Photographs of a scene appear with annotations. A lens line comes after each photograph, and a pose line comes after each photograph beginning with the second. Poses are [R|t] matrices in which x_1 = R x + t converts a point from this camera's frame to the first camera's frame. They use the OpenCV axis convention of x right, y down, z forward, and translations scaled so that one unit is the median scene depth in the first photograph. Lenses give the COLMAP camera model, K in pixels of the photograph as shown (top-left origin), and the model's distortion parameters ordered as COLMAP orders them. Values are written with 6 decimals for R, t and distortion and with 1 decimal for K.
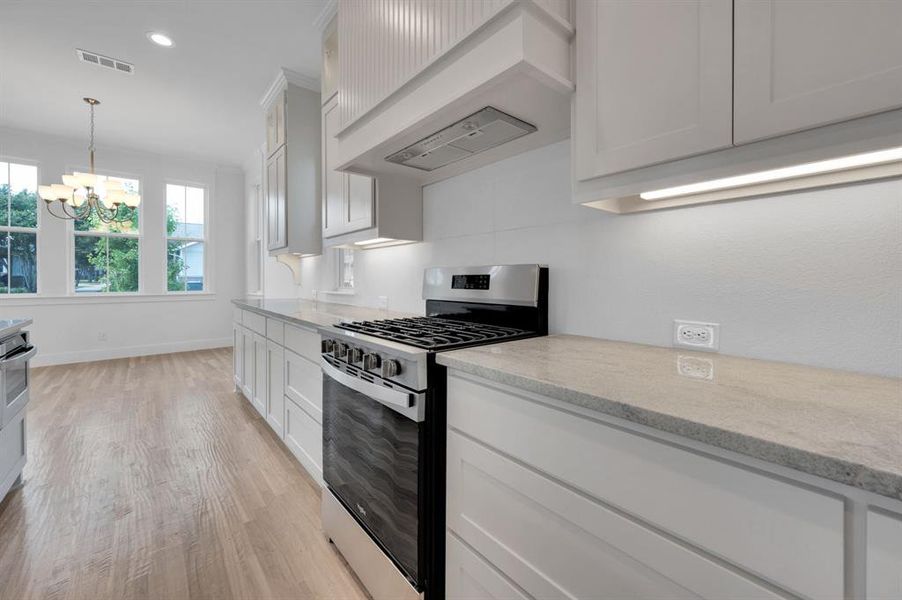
lens RADIAL K [[370.5, 0, 448.0], [0, 370.5, 280.3], [0, 0, 1]] dist [-0.000153, 0.000086]
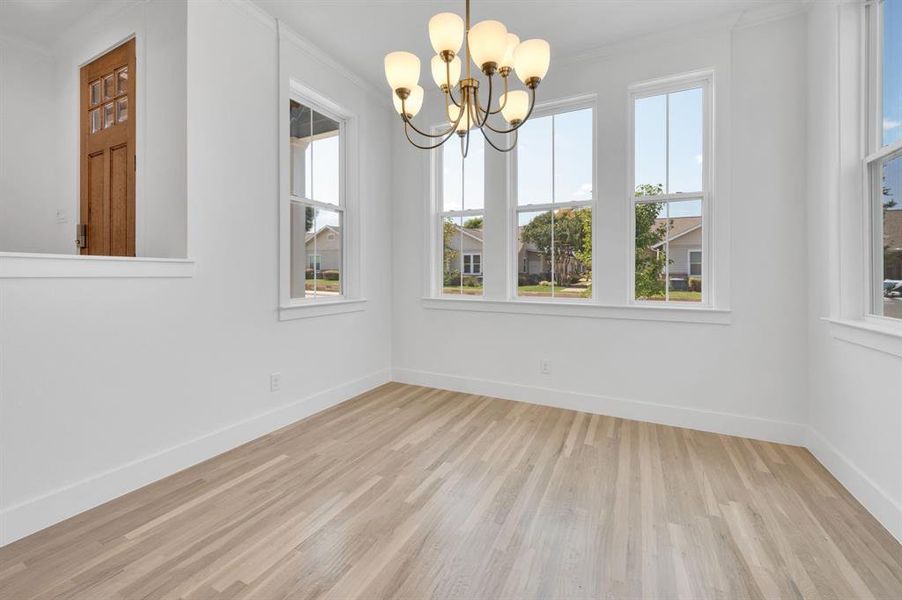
lens RADIAL K [[370.5, 0, 448.0], [0, 370.5, 280.3], [0, 0, 1]] dist [-0.000153, 0.000086]
pose [[0.404381, -0.000445, -0.914590, -0.406513], [0.004198, 0.999990, 0.001370, 0.001067], [0.914581, -0.004393, 0.404379, 0.574045]]
